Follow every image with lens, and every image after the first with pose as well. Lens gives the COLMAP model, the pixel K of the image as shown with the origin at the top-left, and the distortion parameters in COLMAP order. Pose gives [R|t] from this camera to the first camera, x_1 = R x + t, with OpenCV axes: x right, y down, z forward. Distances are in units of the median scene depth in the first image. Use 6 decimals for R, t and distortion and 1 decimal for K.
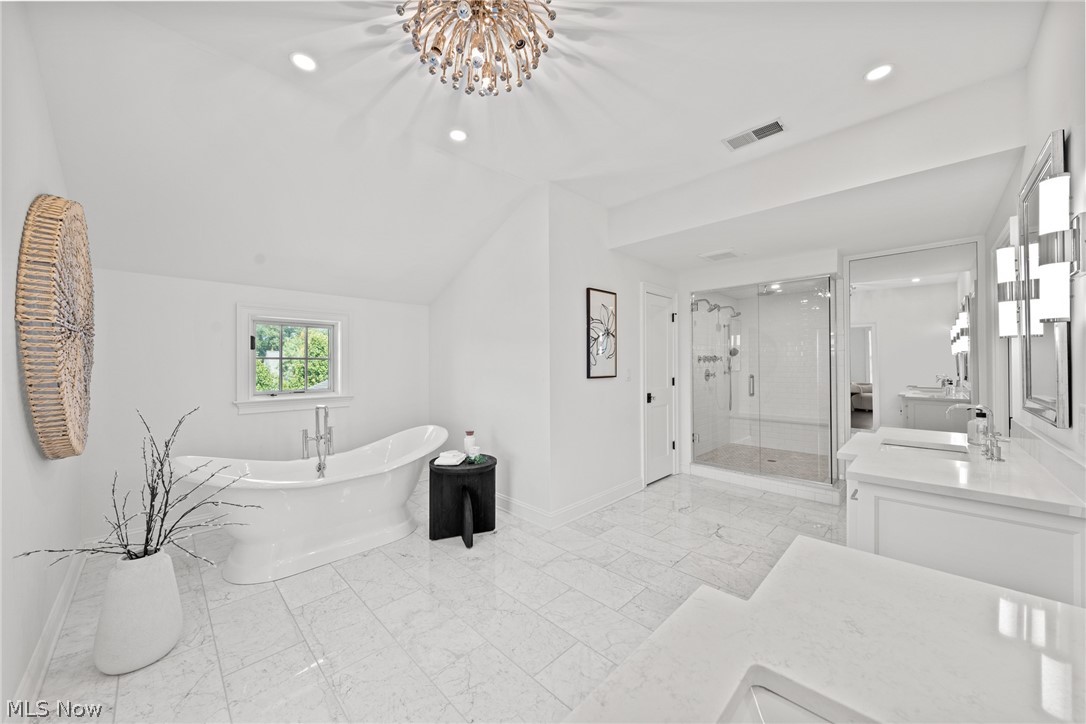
lens RADIAL K [[386.0, 0, 543.0], [0, 386.0, 362.0], [0, 0, 1]] dist [-0.001664, -0.000119]
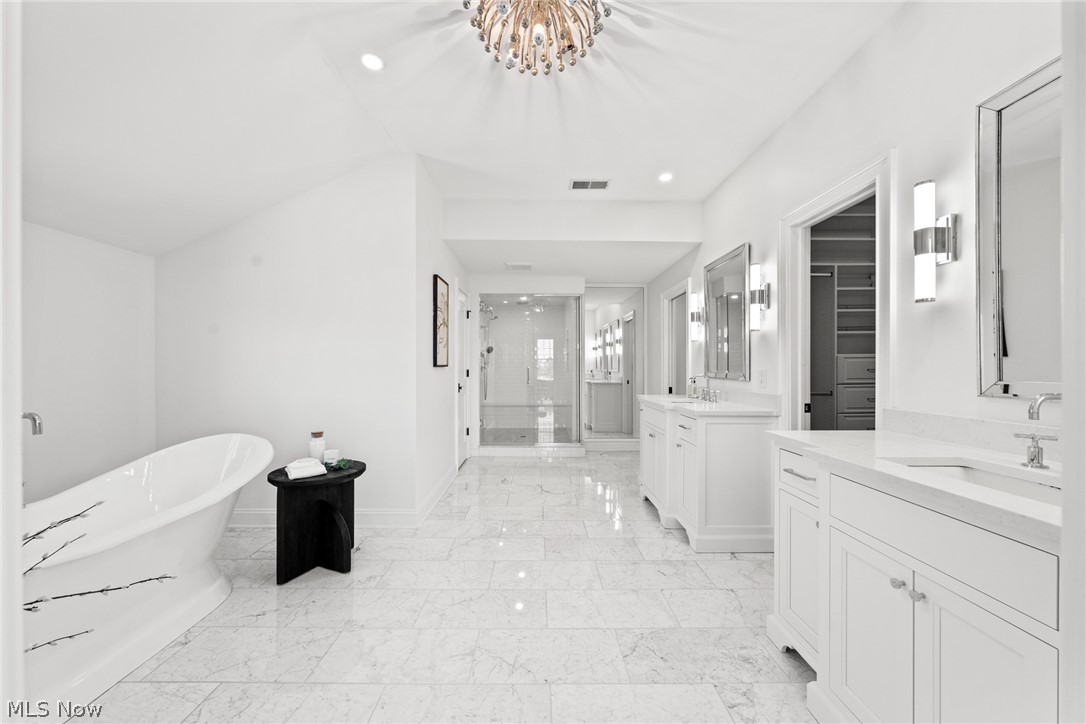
lens RADIAL K [[383.7, 0, 539.2], [0, 383.7, 366.3], [0, 0, 1]] dist [-0.001537, -0.000135]
pose [[0.705209, 0.005055, 0.708981, -0.441540], [-0.007726, 0.999970, 0.000555, 0.043387], [-0.708957, -0.005869, 0.705227, 0.140719]]
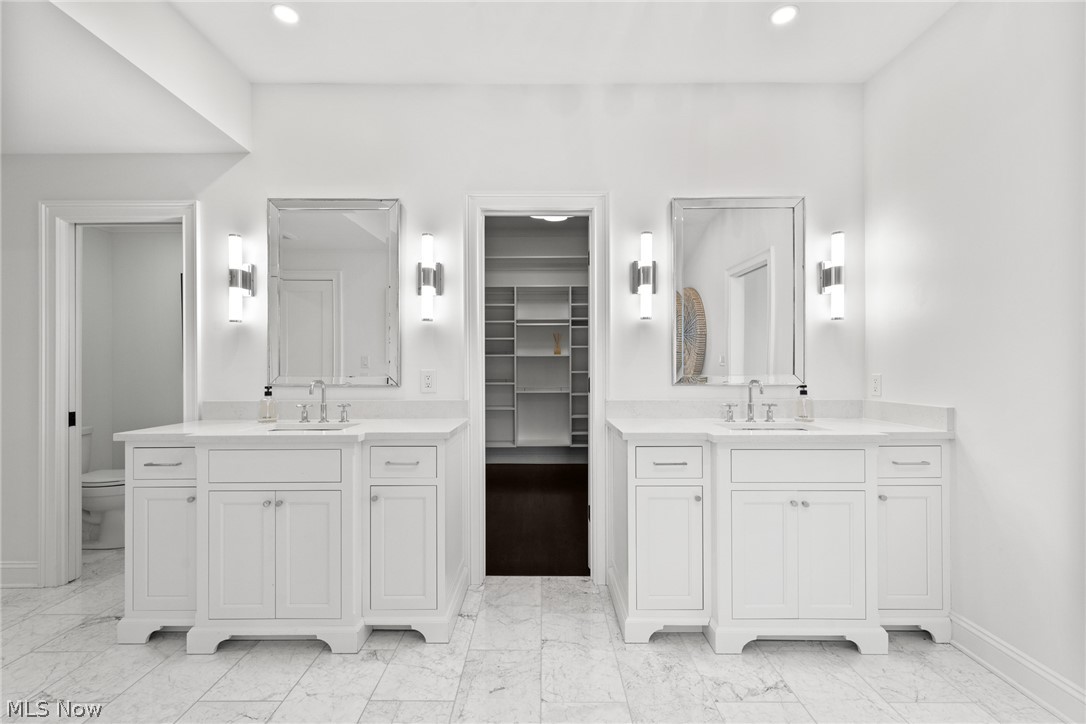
lens RADIAL K [[475.6, 0, 543.0], [0, 475.6, 362.0], [0, 0, 1]] dist [0.001789, 0.000354]
pose [[-0.698624, 0.008980, 0.715433, -0.210564], [0.000649, 0.999929, -0.011917, 0.042421], [-0.715489, -0.007861, -0.698580, 0.871247]]
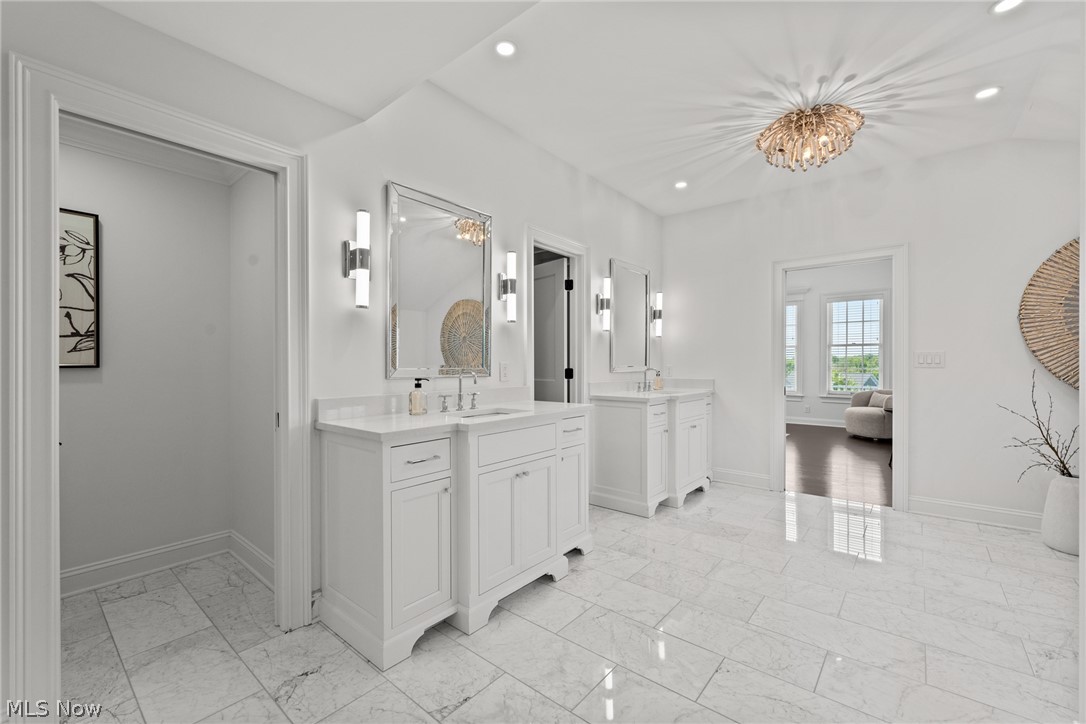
lens RADIAL K [[451.6, 0, 538.7], [0, 451.6, 364.3], [0, 0, 1]] dist [-0.000385, 0.000098]
pose [[-0.996617, 0.004265, -0.082071, 0.574487], [0.004607, 0.999981, -0.003989, 0.054721], [0.082053, -0.004354, -0.996618, 1.421626]]
